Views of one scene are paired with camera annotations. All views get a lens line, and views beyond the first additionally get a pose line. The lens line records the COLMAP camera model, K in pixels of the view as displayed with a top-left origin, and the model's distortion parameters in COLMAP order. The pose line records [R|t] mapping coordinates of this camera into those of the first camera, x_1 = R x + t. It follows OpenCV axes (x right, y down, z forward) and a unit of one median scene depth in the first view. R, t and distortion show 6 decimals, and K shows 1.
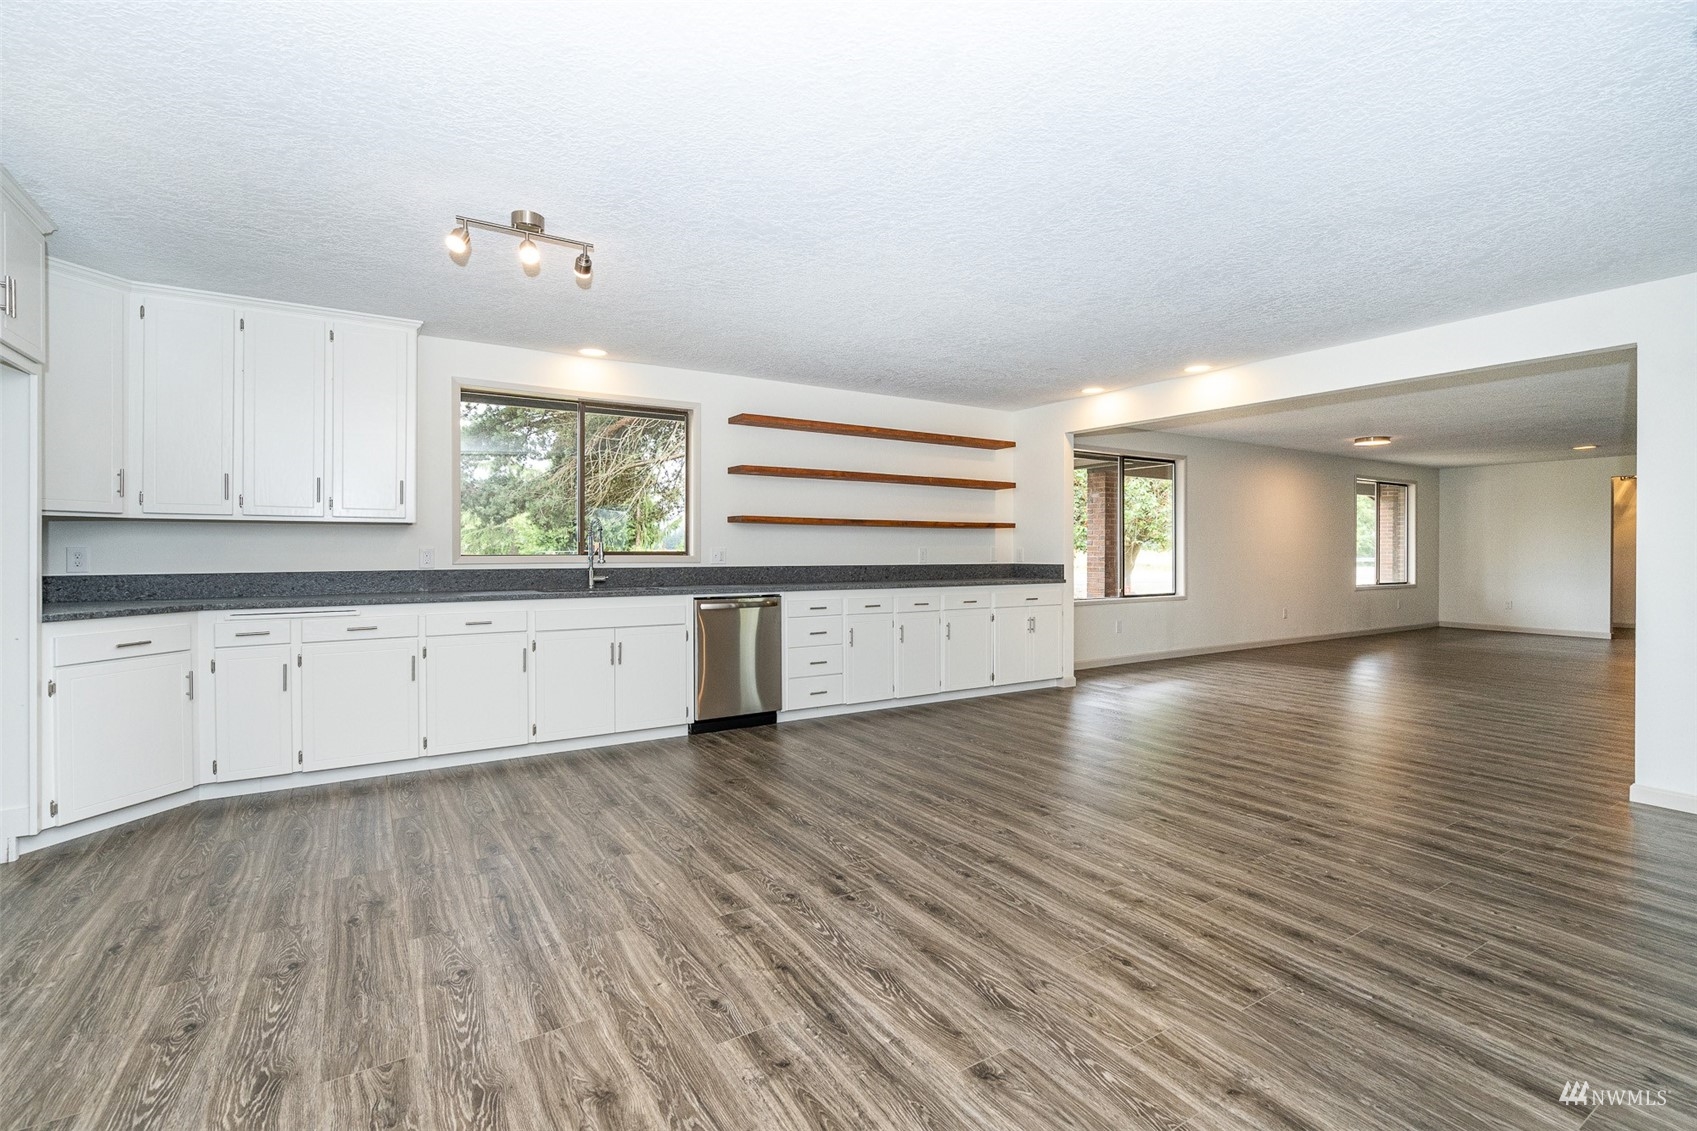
lens RADIAL K [[776.0, 0, 875.3], [0, 776.0, 537.4], [0, 0, 1]] dist [-0.006507, 0.003429]
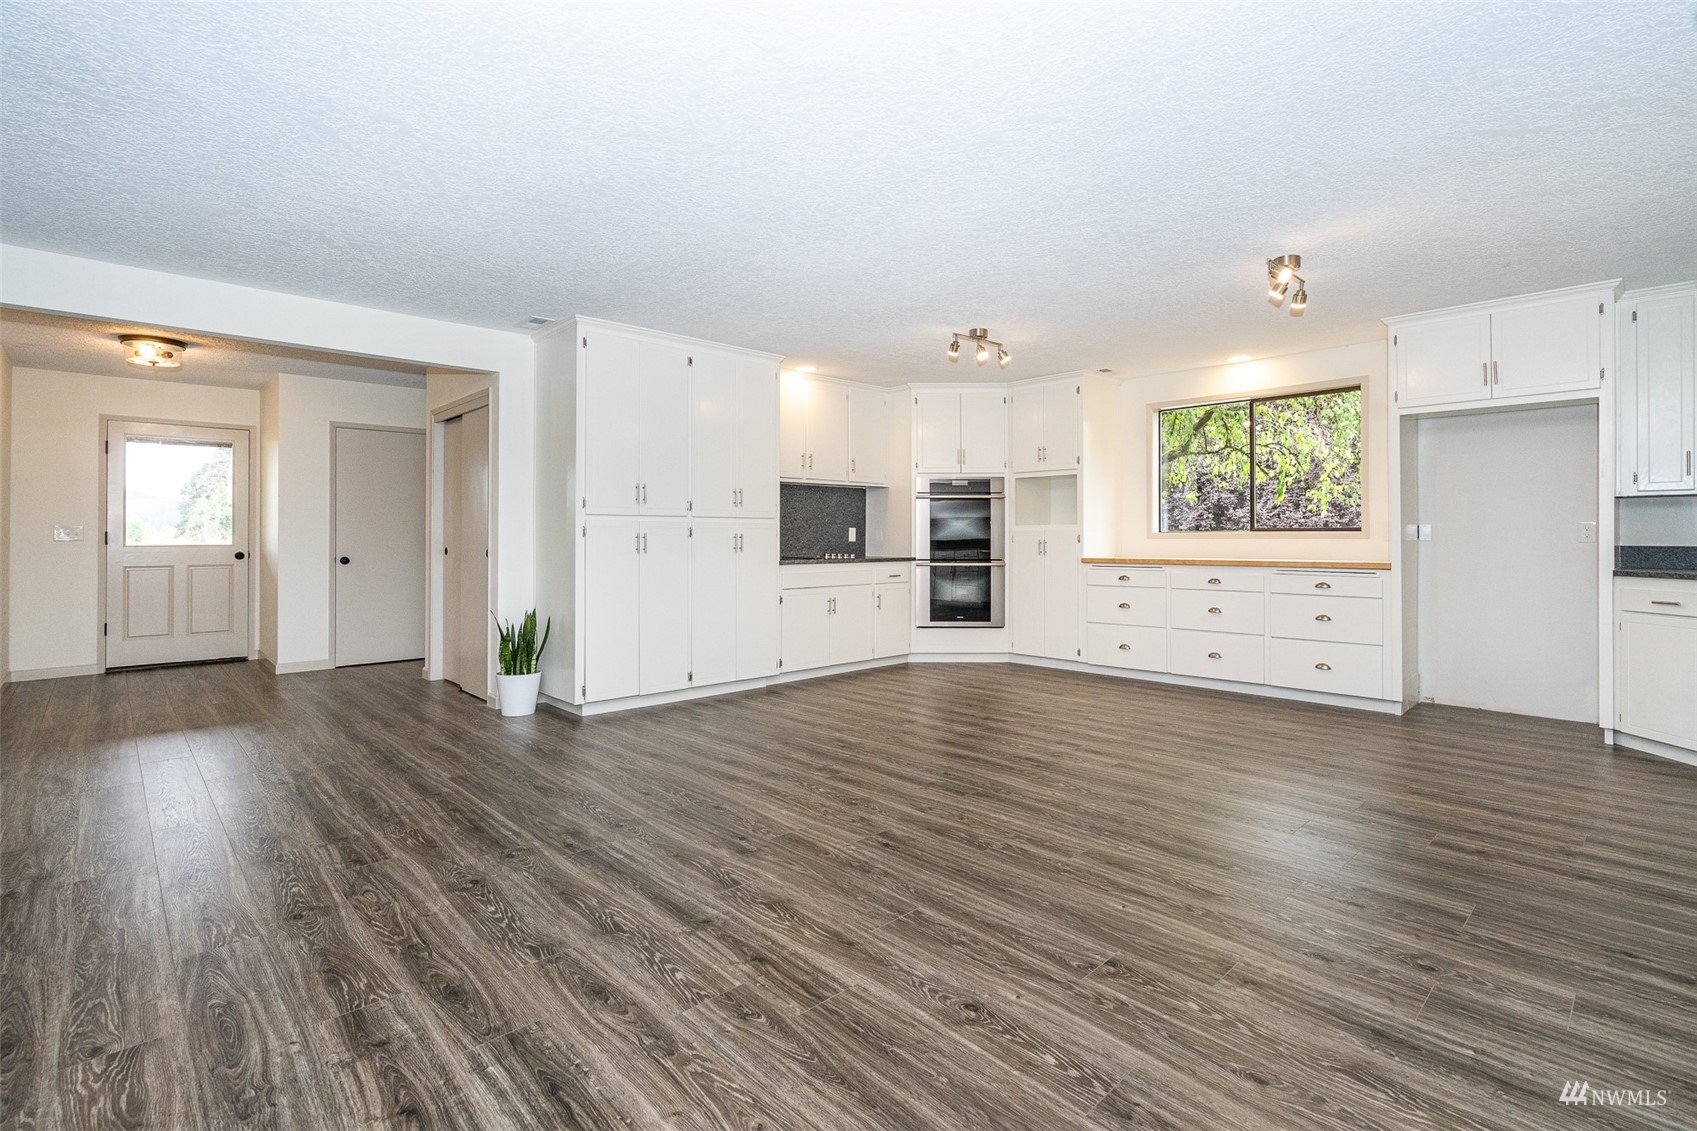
lens RADIAL K [[776.0, 0, 806.9], [0, 776.0, 535.2], [0, 0, 1]] dist [-0.006507, 0.003429]
pose [[-0.994779, -0.004114, -0.101967, 0.602994], [-0.002486, 0.999868, -0.016086, 0.081202], [0.102019, -0.015749, -0.994658, 2.841091]]
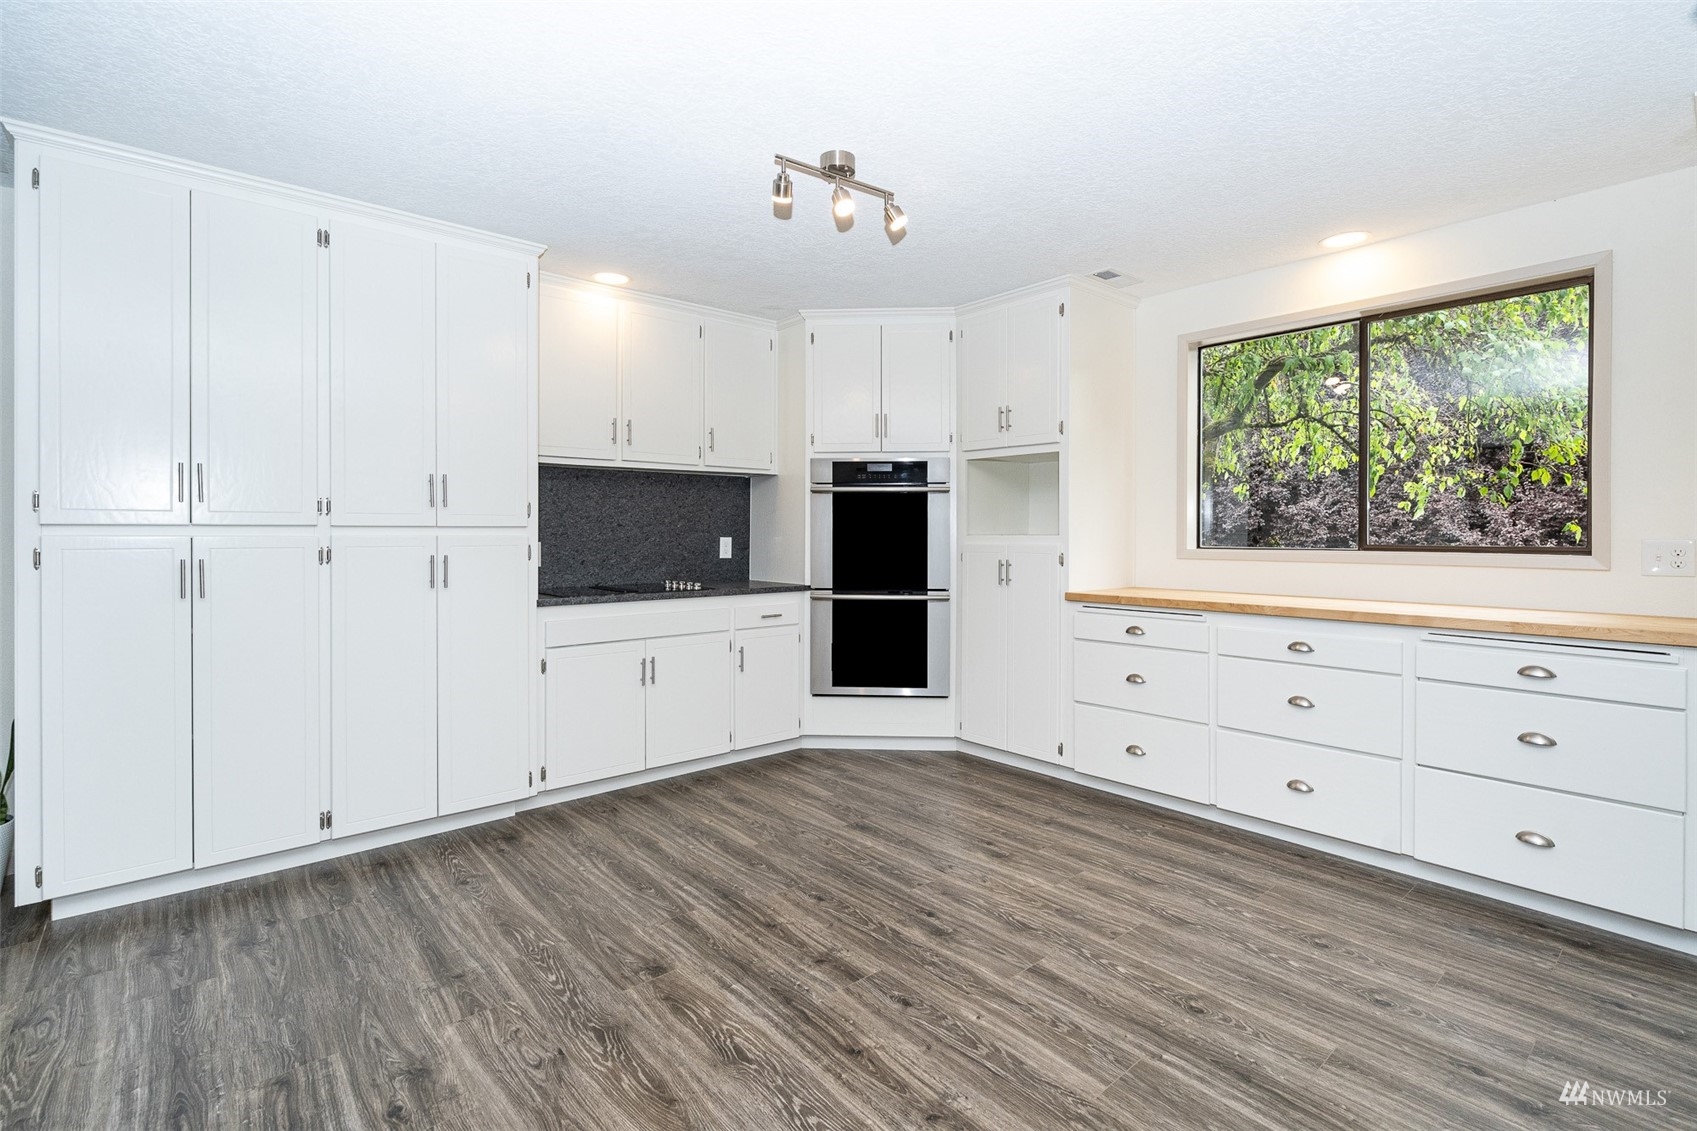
lens RADIAL K [[776.0, 0, 834.9], [0, 776.0, 543.0], [0, 0, 1]] dist [-0.006507, 0.003429]
pose [[-0.995980, -0.002694, -0.089532, -0.023162], [-0.002778, 0.999996, 0.000809, 0.010458], [0.089530, 0.001054, -0.995984, 1.777122]]
